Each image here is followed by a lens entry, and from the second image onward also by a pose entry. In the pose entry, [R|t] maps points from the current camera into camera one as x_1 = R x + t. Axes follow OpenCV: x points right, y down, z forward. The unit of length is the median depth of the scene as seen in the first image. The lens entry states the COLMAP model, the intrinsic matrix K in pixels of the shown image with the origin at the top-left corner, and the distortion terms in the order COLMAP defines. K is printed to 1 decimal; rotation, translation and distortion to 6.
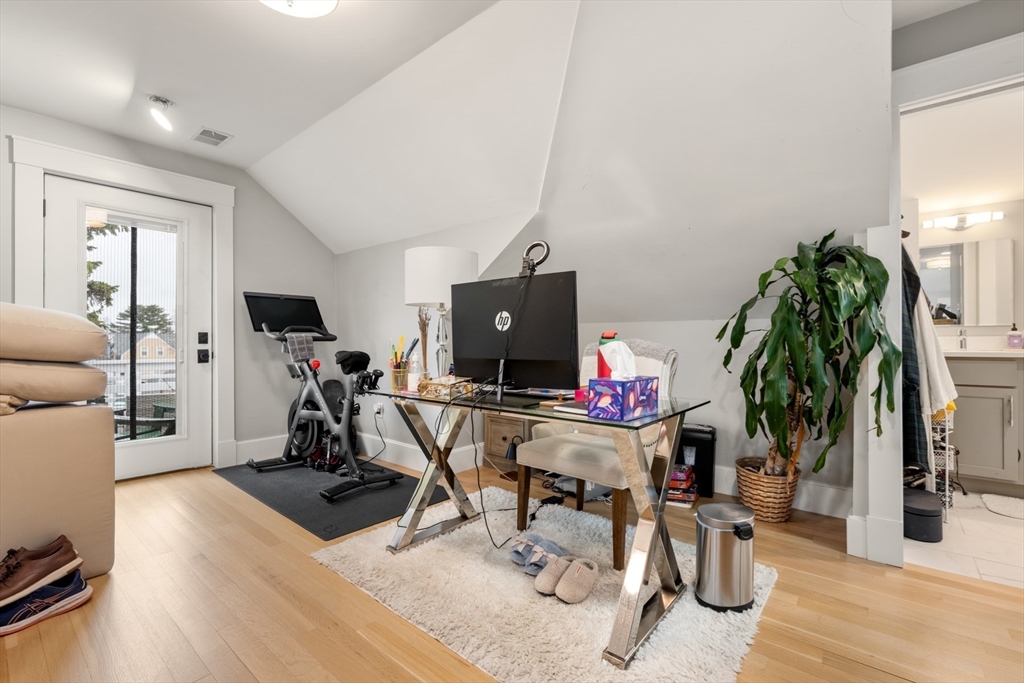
lens RADIAL K [[450.8, 0, 512.0], [0, 450.8, 341.5], [0, 0, 1]] dist [-0.000015, -0.000048]
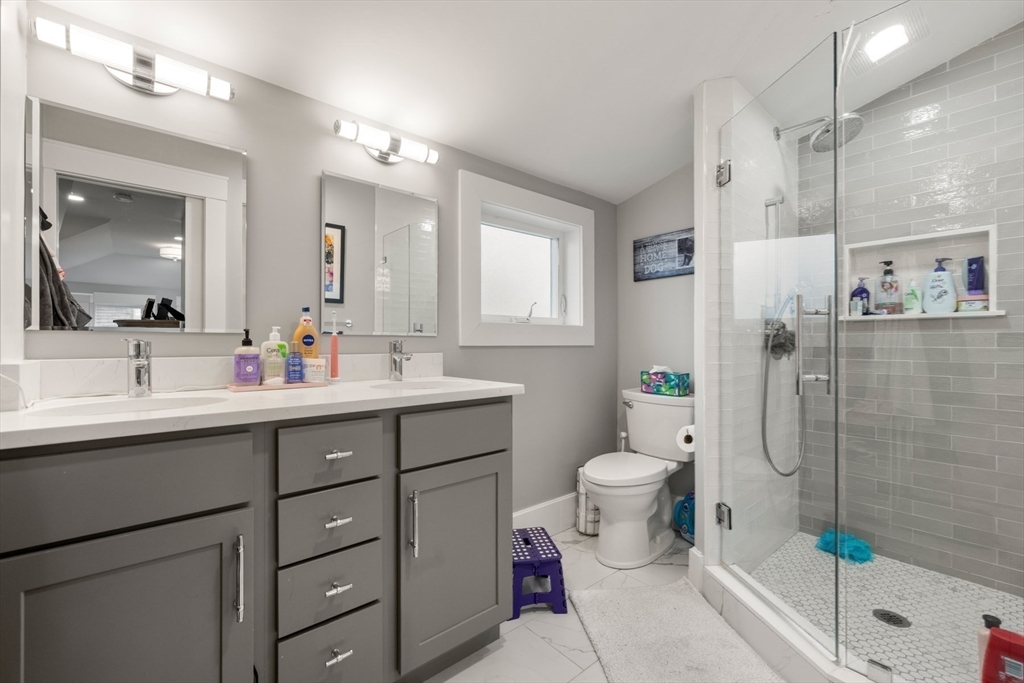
lens RADIAL K [[420.2, 0, 516.4], [0, 420.2, 344.1], [0, 0, 1]] dist [-0.000917, -0.000070]
pose [[0.160200, 0.002818, 0.987081, 0.713942], [-0.005097, 0.999985, -0.002028, -0.025209], [-0.987071, -0.004706, 0.160212, 0.641054]]
